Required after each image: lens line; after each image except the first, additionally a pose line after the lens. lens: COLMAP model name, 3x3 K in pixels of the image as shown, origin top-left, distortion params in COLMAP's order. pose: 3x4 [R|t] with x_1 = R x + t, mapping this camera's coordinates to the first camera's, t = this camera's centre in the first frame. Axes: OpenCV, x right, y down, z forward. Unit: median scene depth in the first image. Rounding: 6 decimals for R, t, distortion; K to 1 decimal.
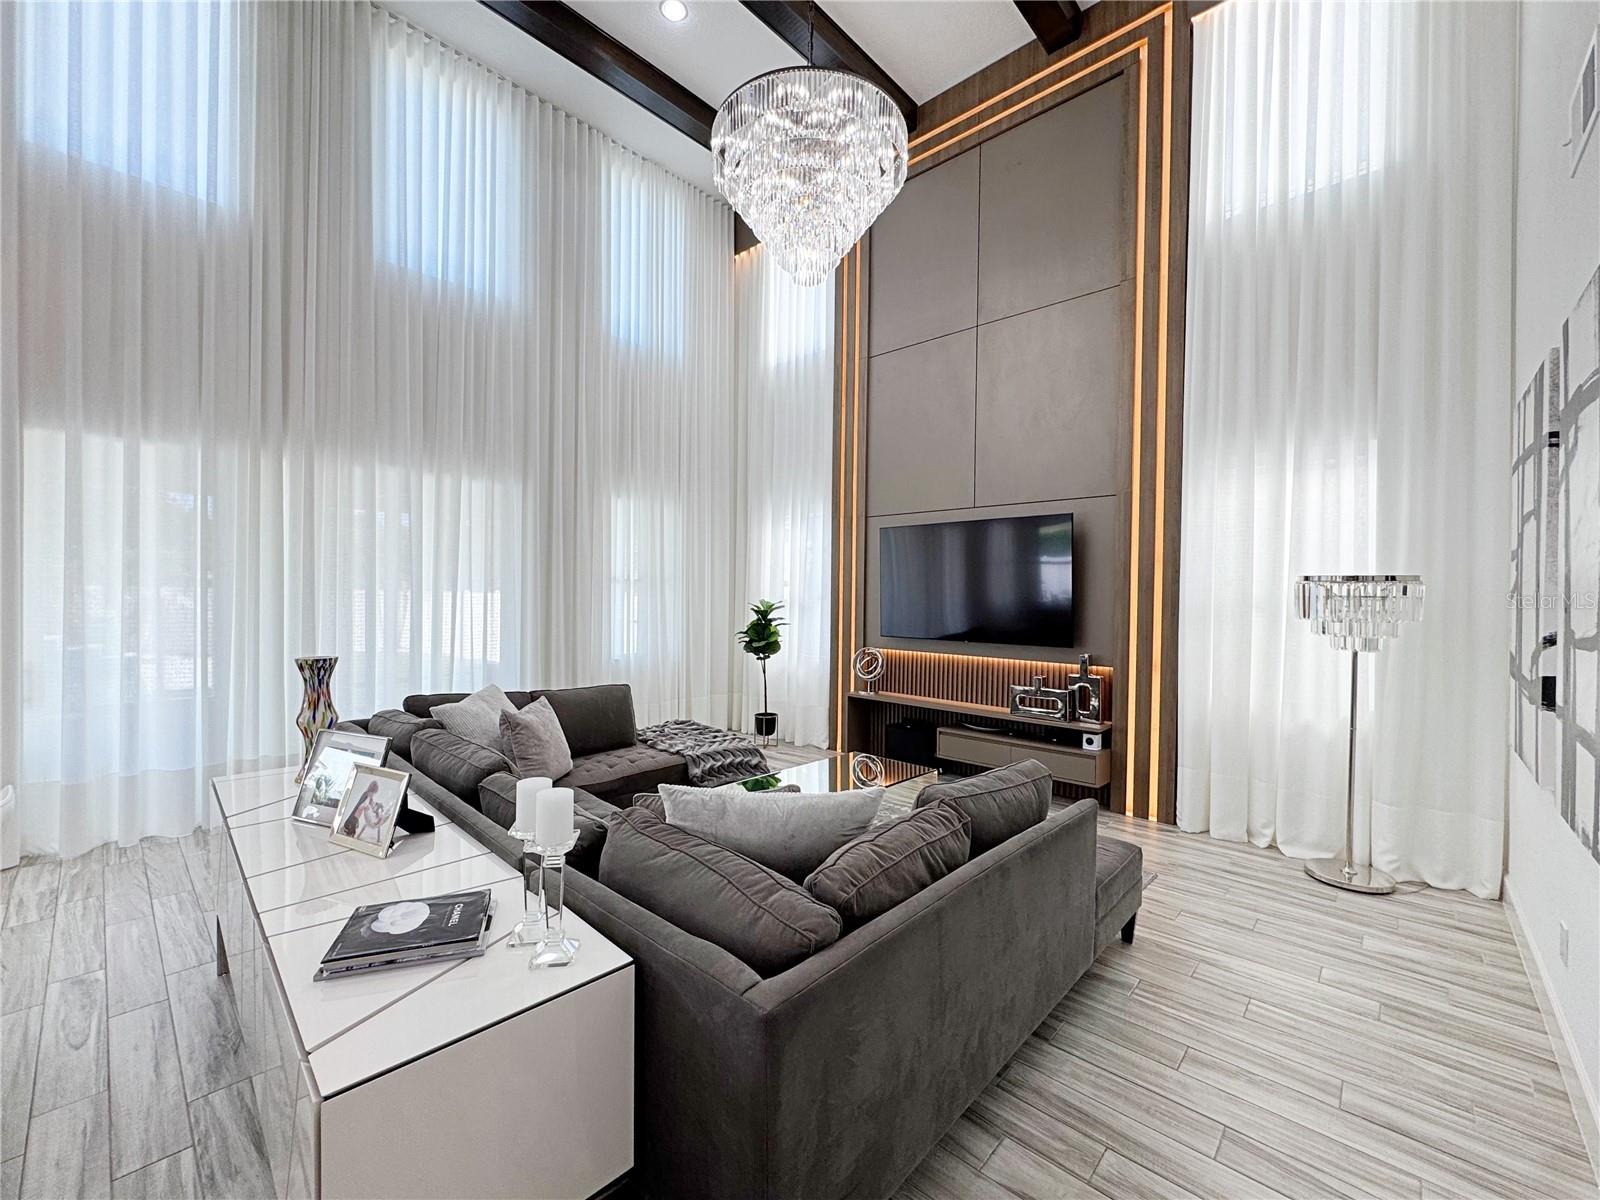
lens RADIAL K [[653.5, 0, 800.0], [0, 653.5, 600.0], [0, 0, 1]] dist [-0.001646, -0.000474]
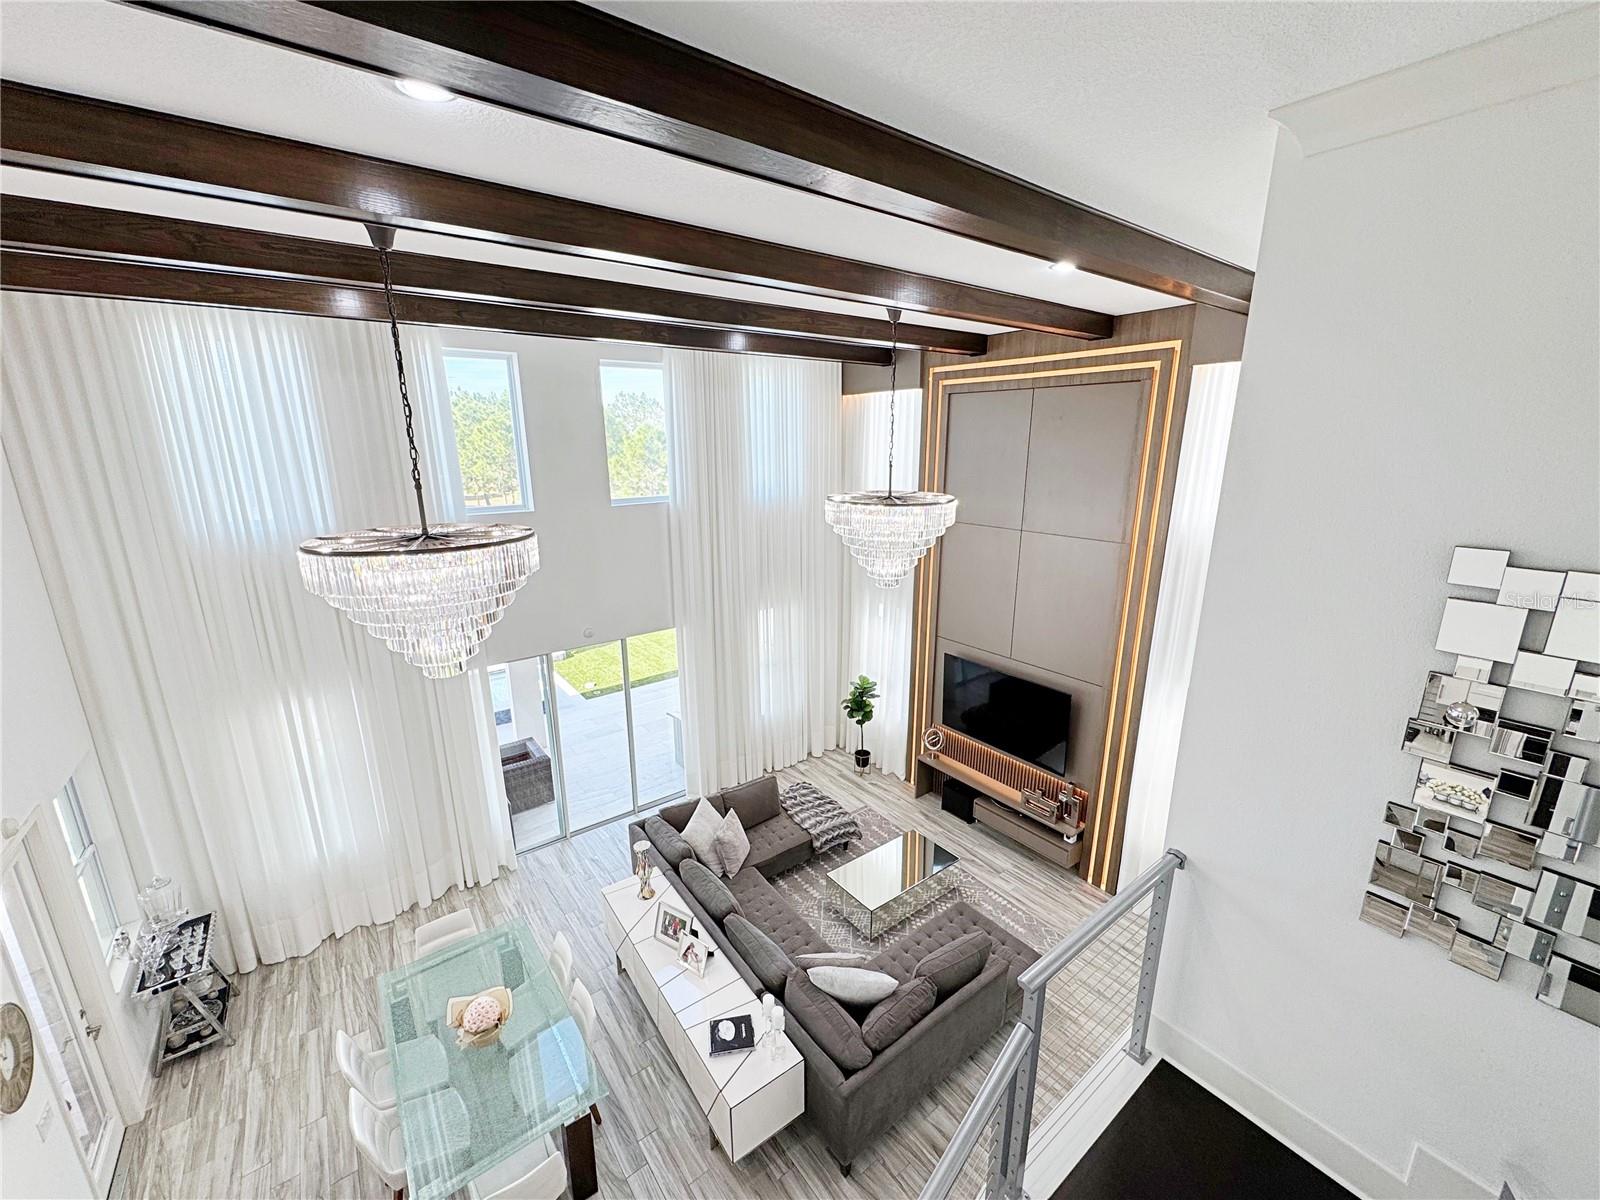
lens RADIAL K [[636.9, 0, 800.0], [0, 636.9, 600.0], [0, 0, 1]] dist [-0.003962, 0.000520]
pose [[0.985783, 0.026817, -0.165872, 0.051266], [0.013438, 0.971436, 0.236920, -0.695443], [0.167487, -0.235781, 0.957265, -0.418631]]
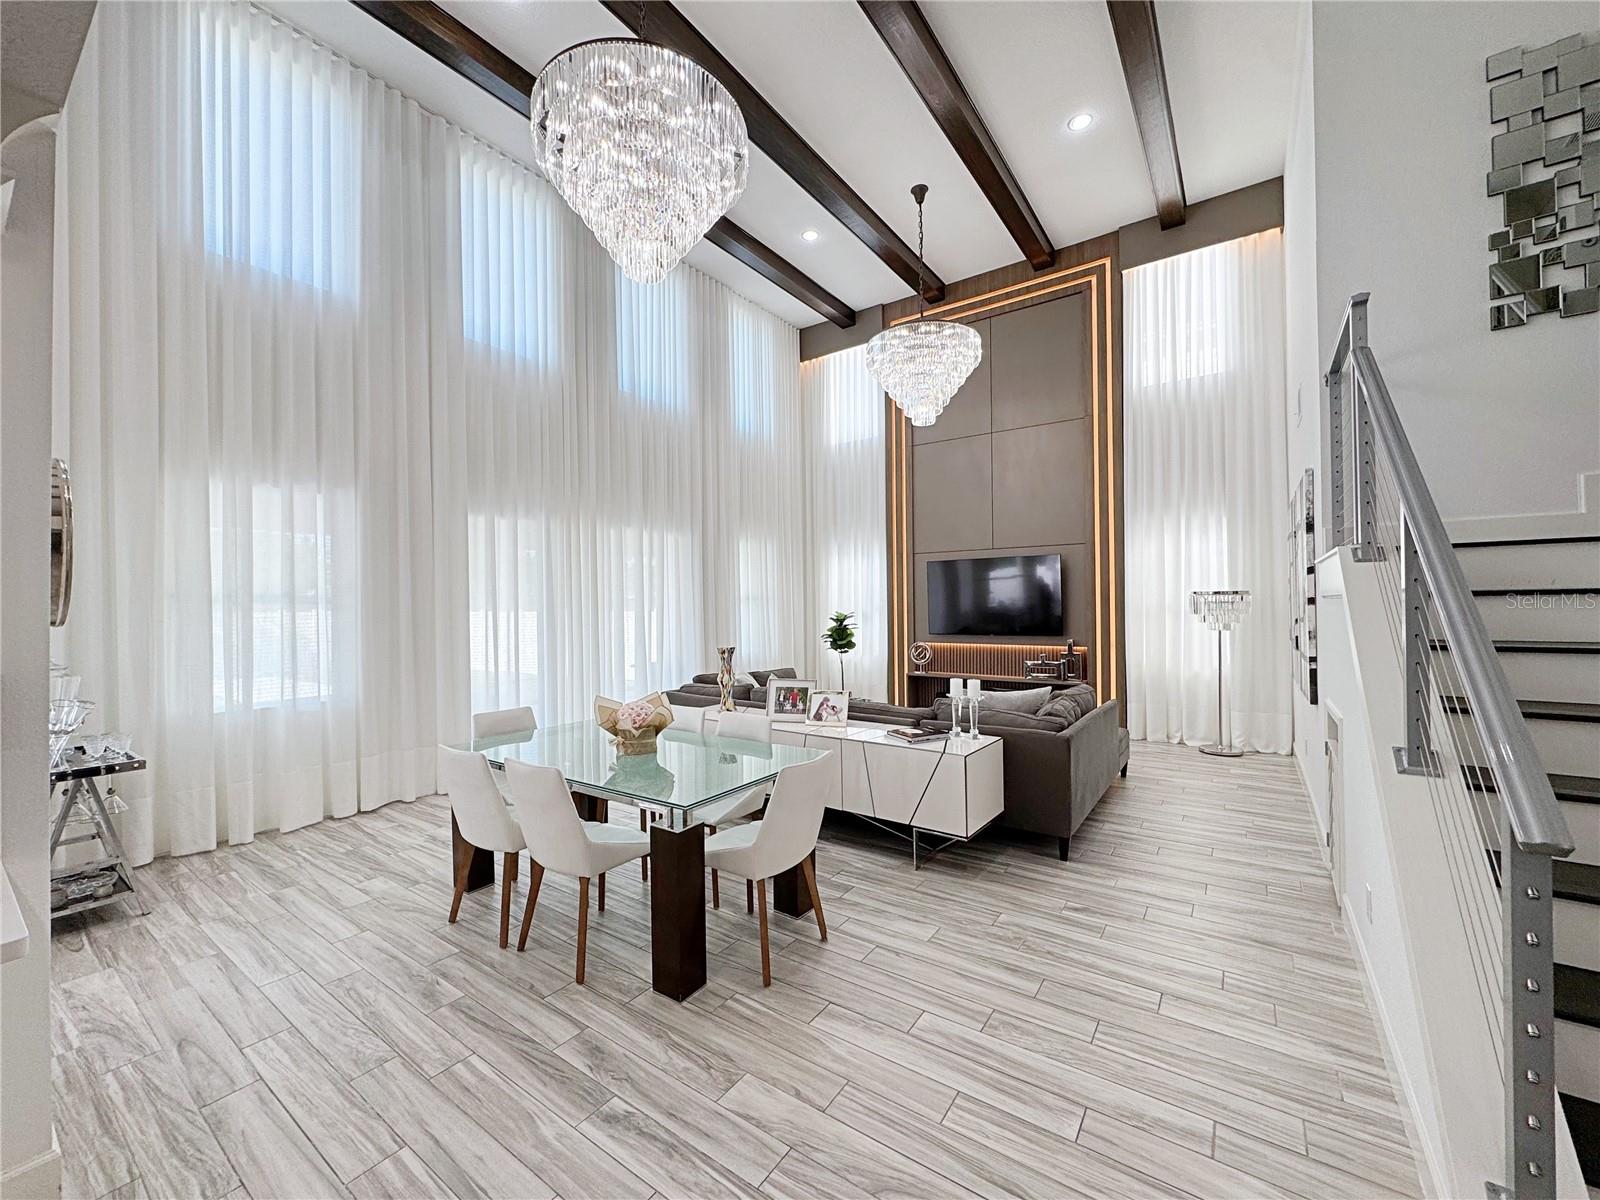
lens RADIAL K [[633.7, 0, 800.0], [0, 633.7, 600.0], [0, 0, 1]] dist [-0.001844, 0.000127]
pose [[0.990954, -0.021552, 0.132457, -0.457297], [0.023799, 0.999598, -0.015402, -0.008782], [-0.132071, 0.018415, 0.991069, -0.506178]]
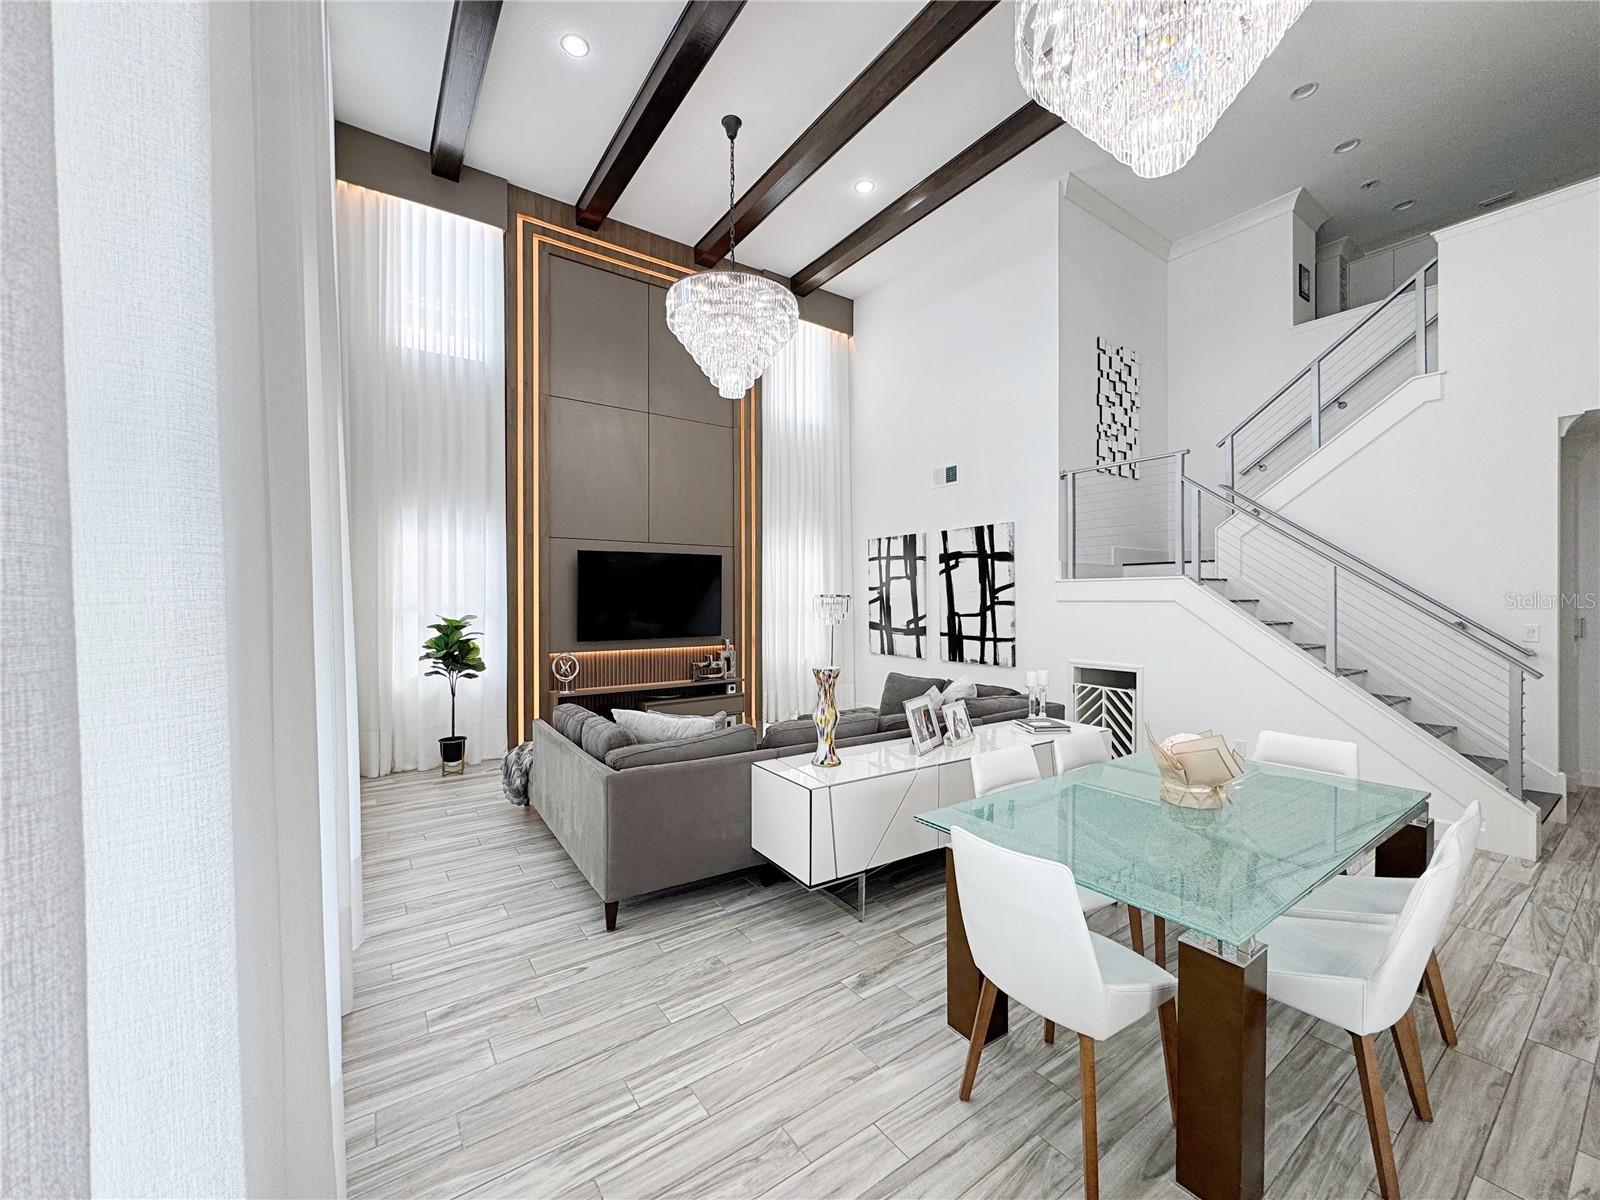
lens RADIAL K [[633.7, 0, 800.0], [0, 633.7, 600.0], [0, 0, 1]] dist [-0.001844, 0.000127]
pose [[0.207989, -0.013083, 0.978044, -1.160874], [0.012764, 0.999862, 0.010661, -0.034375], [-0.978048, 0.010266, 0.208127, 0.472658]]
